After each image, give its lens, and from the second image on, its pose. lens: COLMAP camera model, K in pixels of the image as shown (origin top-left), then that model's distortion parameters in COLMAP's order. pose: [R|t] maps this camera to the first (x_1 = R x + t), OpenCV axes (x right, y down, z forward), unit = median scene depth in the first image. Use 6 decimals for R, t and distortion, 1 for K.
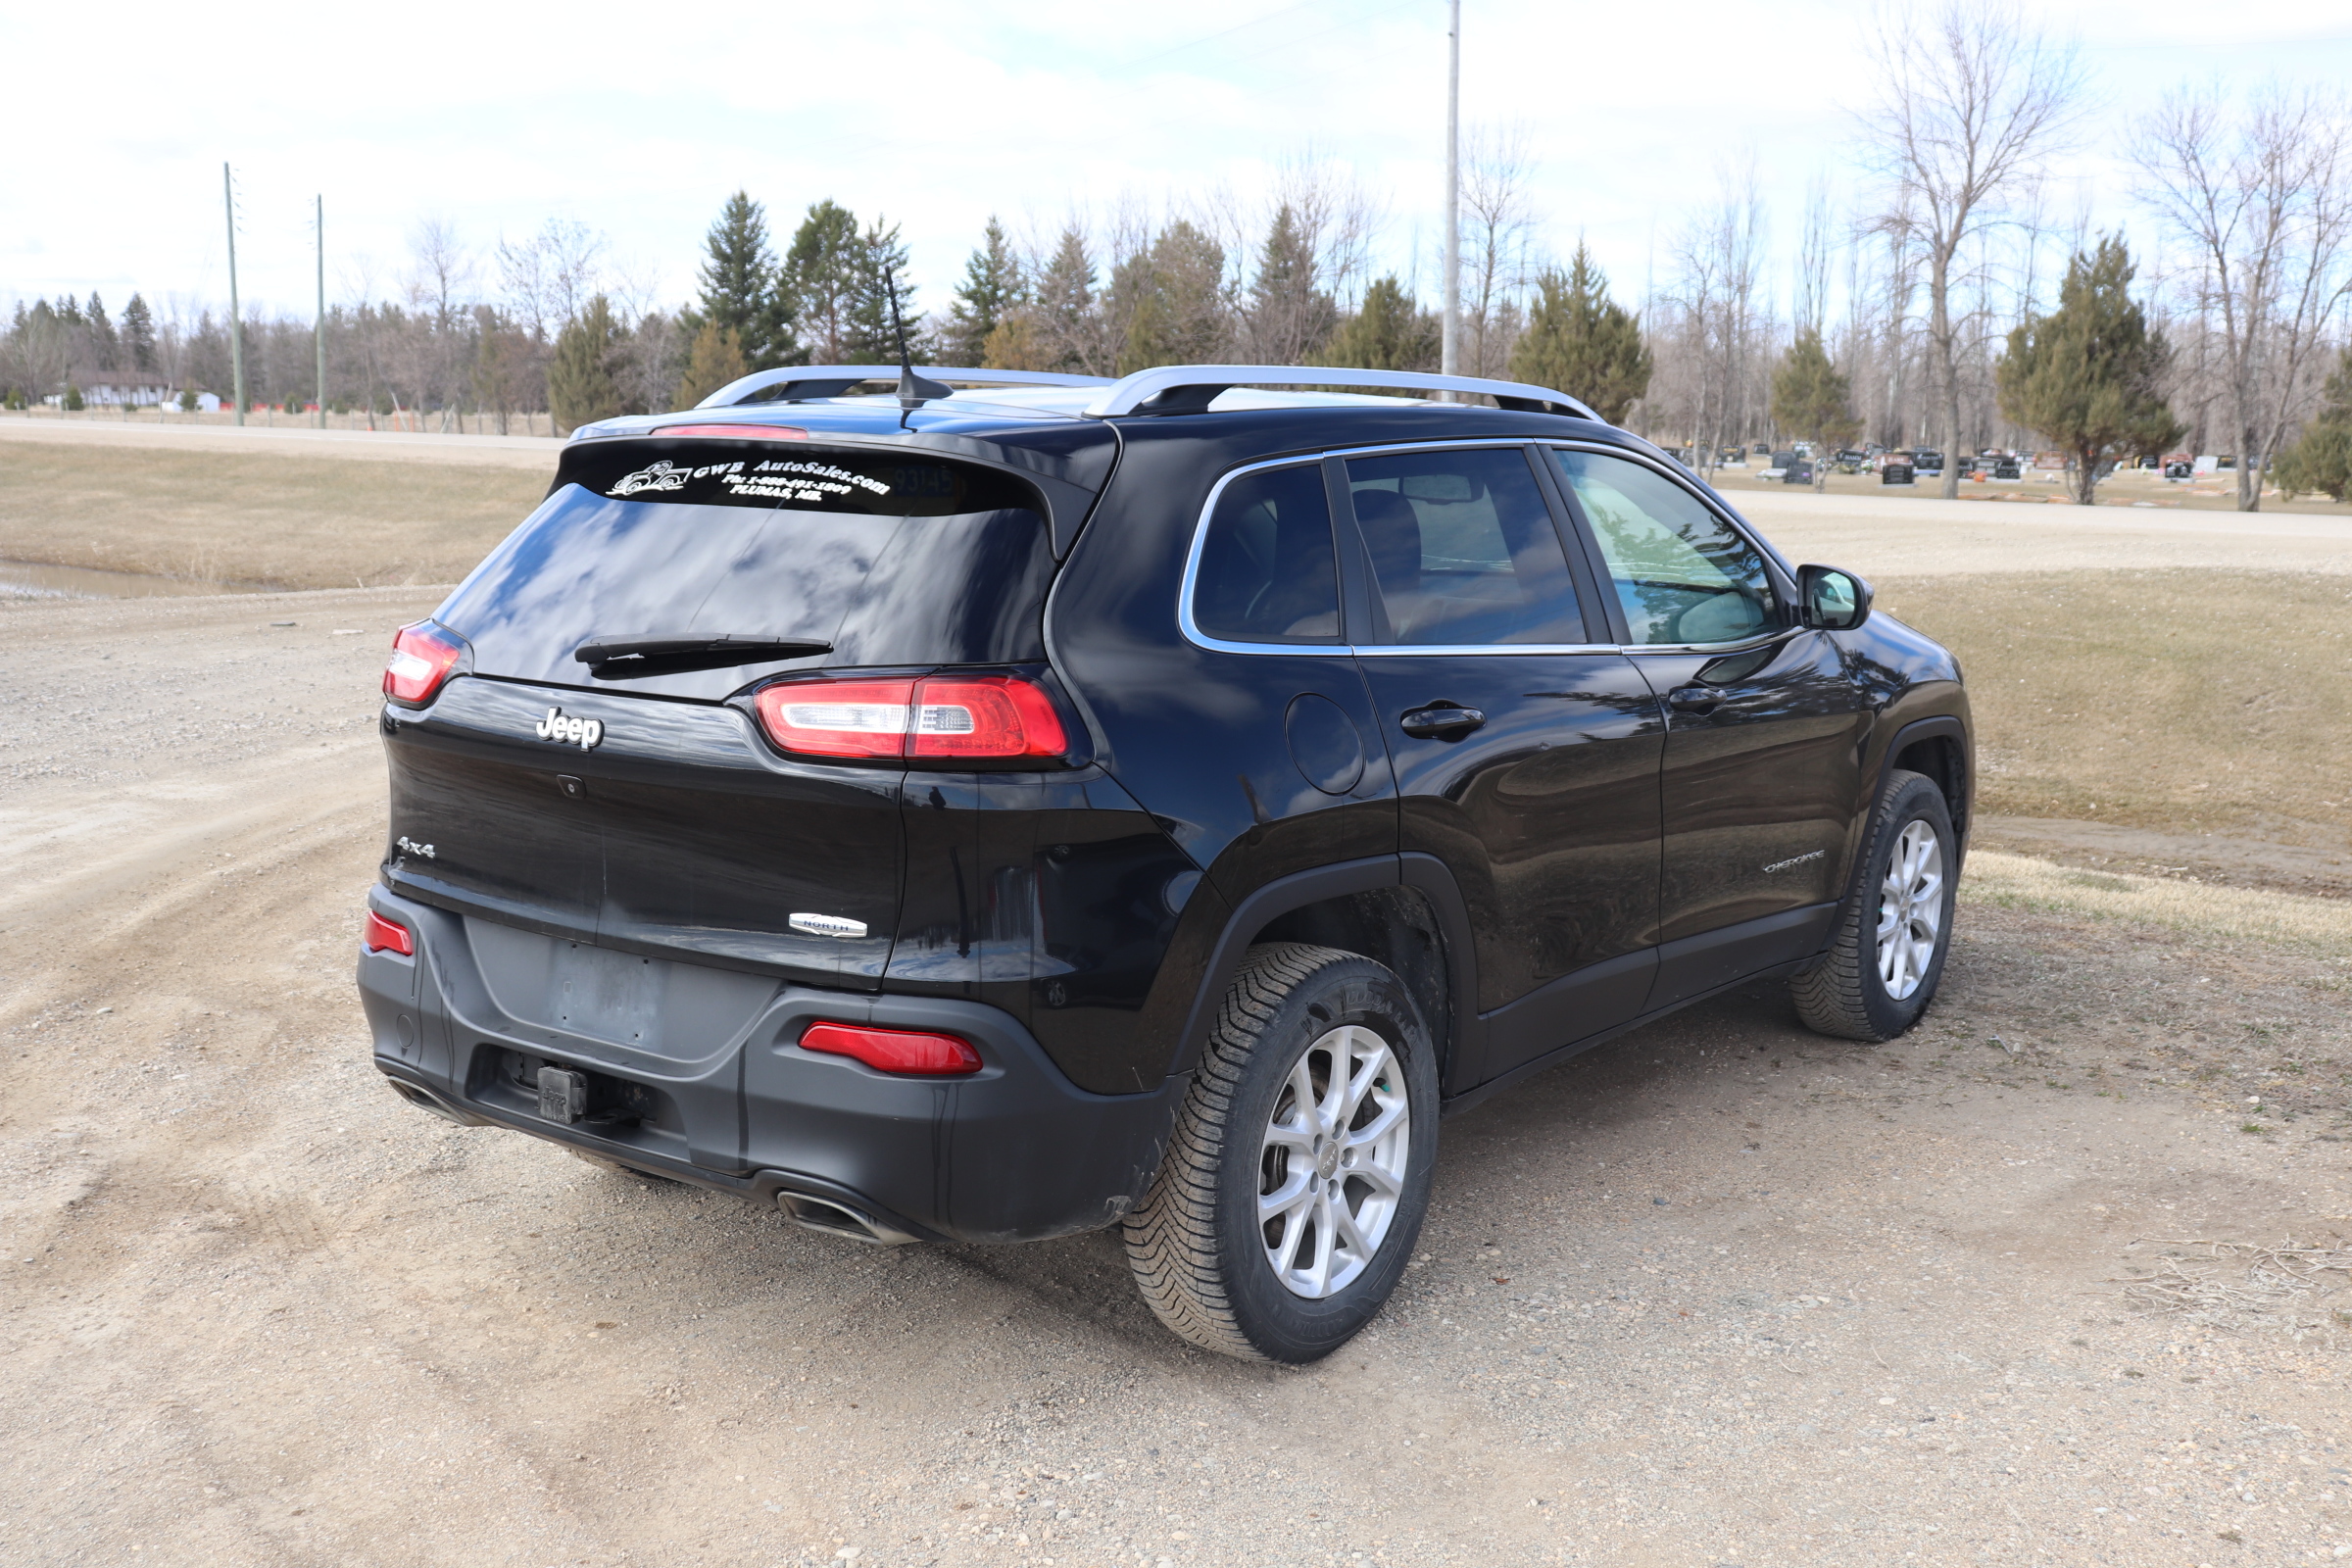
lens RADIAL K [[2575.9, 0, 1176.0], [0, 2575.9, 784.0], [0, 0, 1]] dist [0.014237, 0.007485]
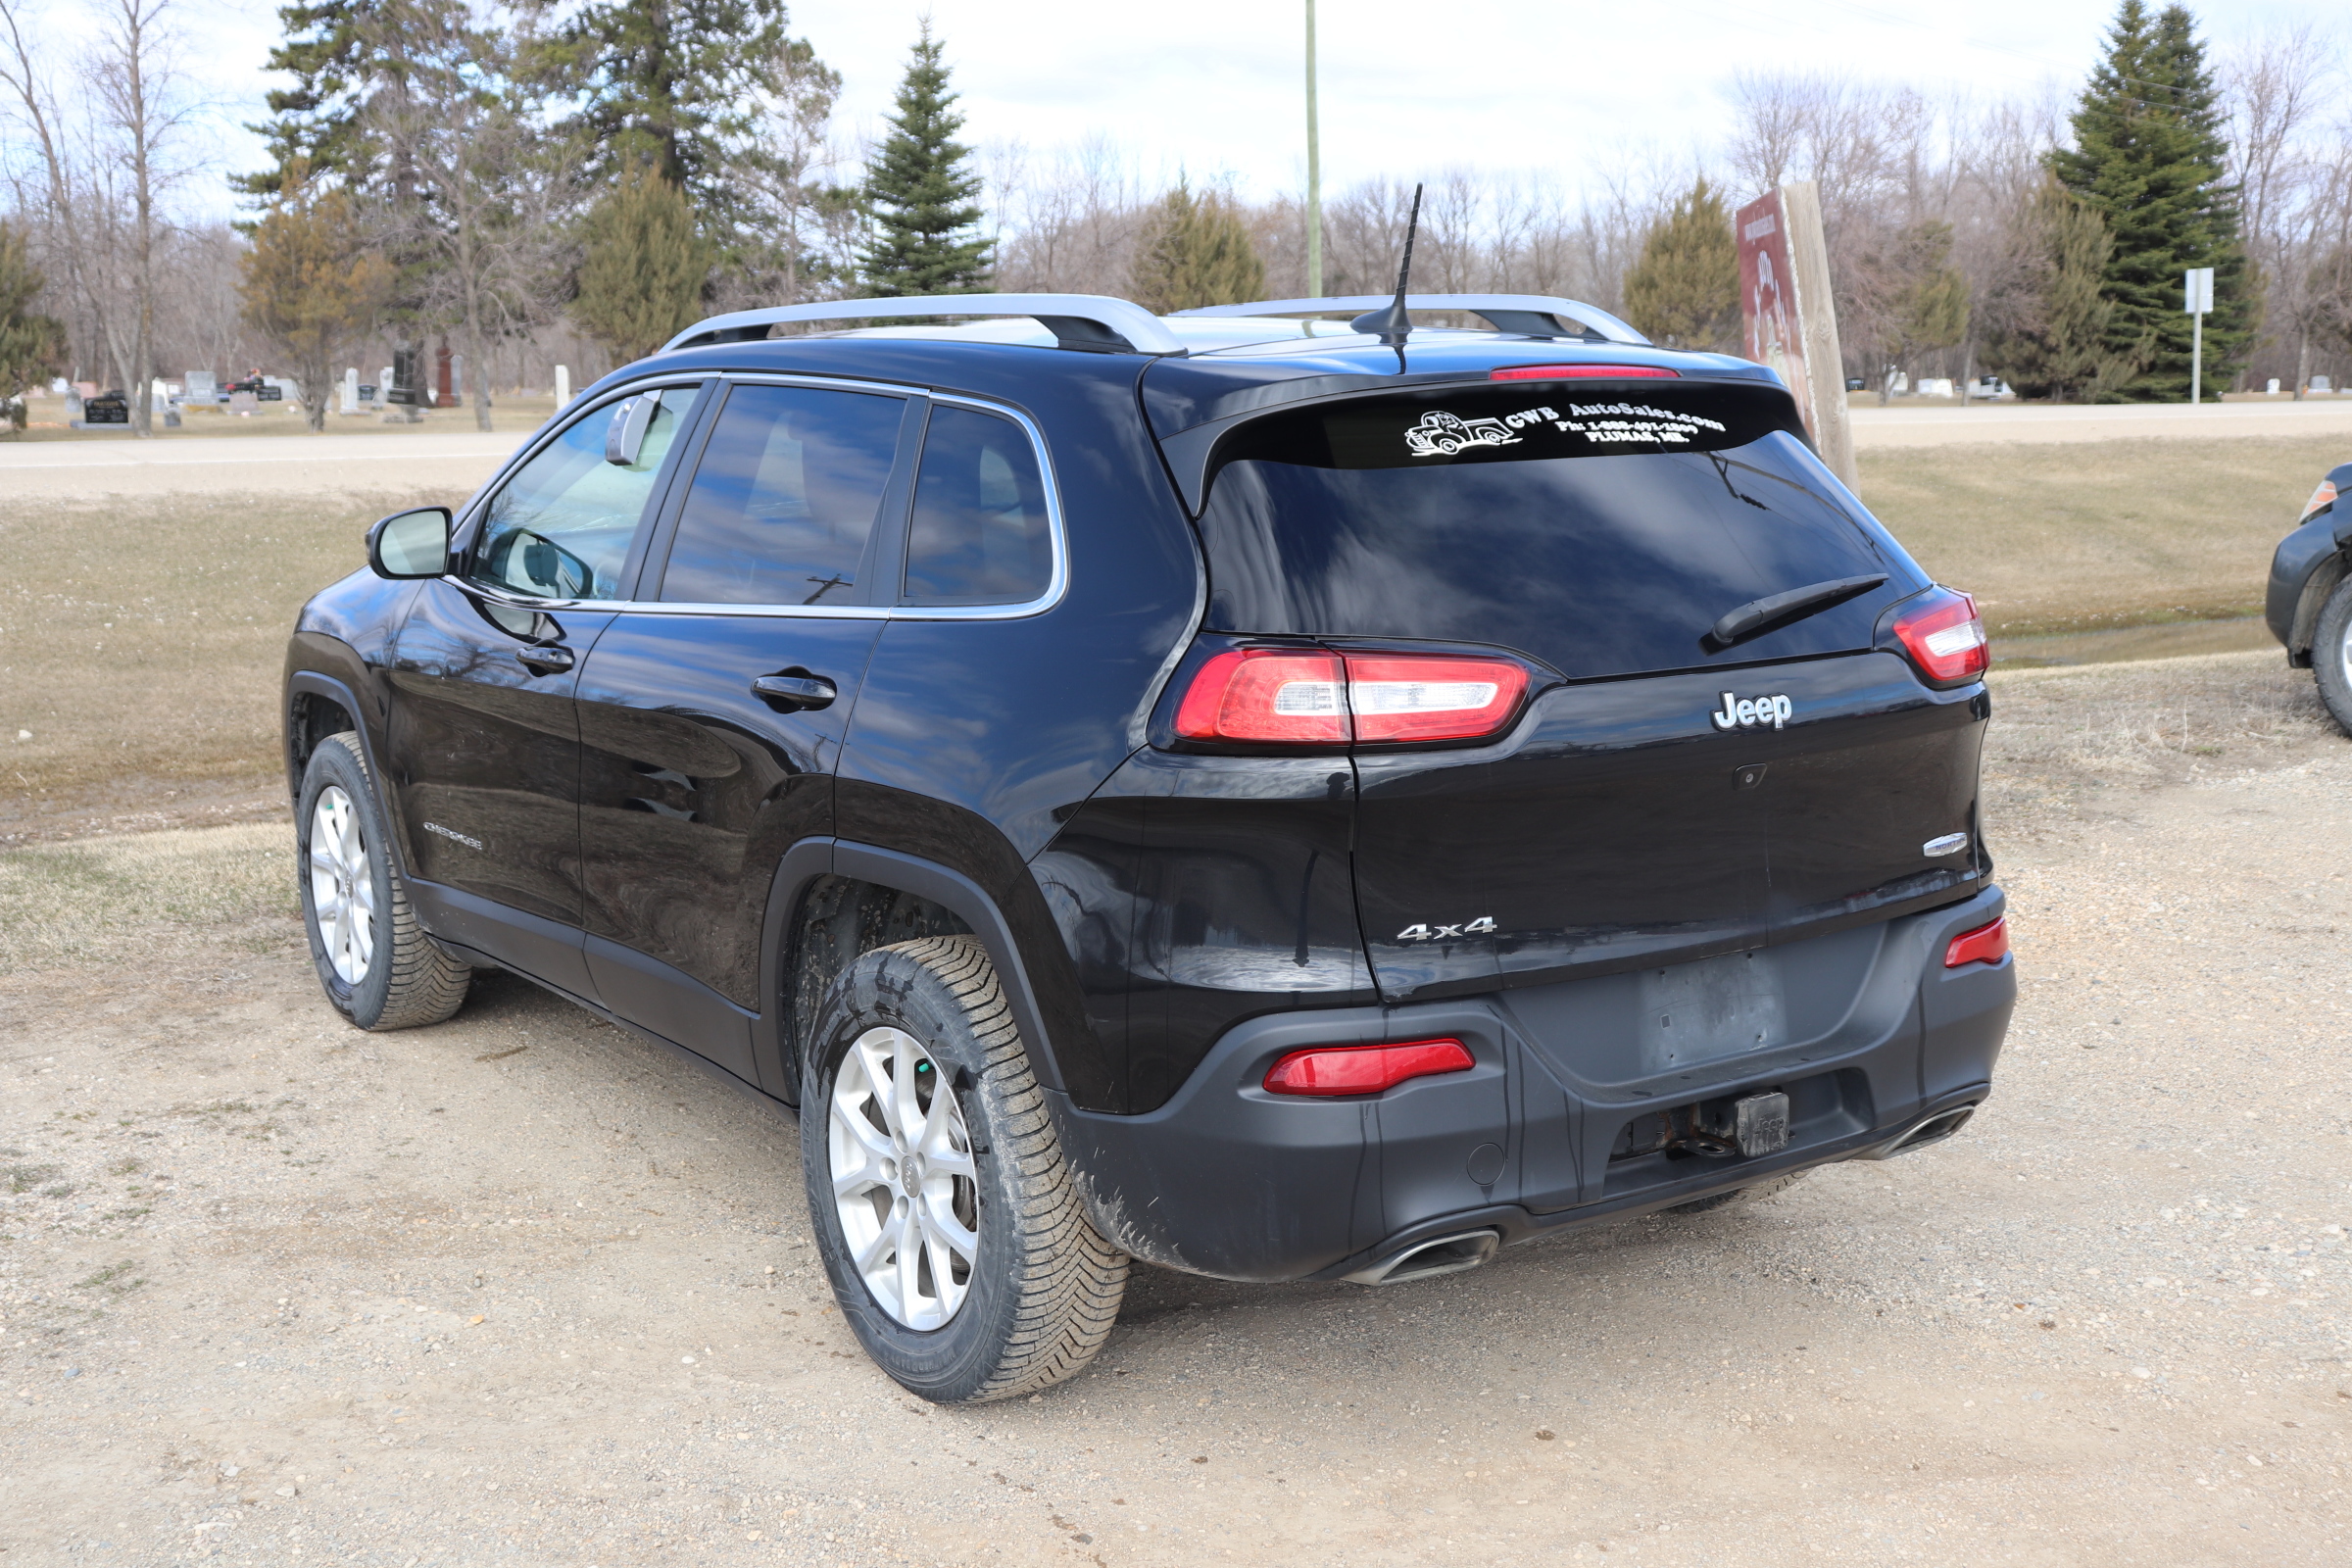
lens RADIAL K [[2803.6, 0, 1176.0], [0, 2803.6, 784.0], [0, 0, 1]] dist [-0.024056, -0.014897]
pose [[0.260755, -0.165012, 0.951198, -1.154568], [0.145524, 0.980744, 0.130245, -0.144492], [-0.954374, 0.104460, 0.279748, 0.884059]]
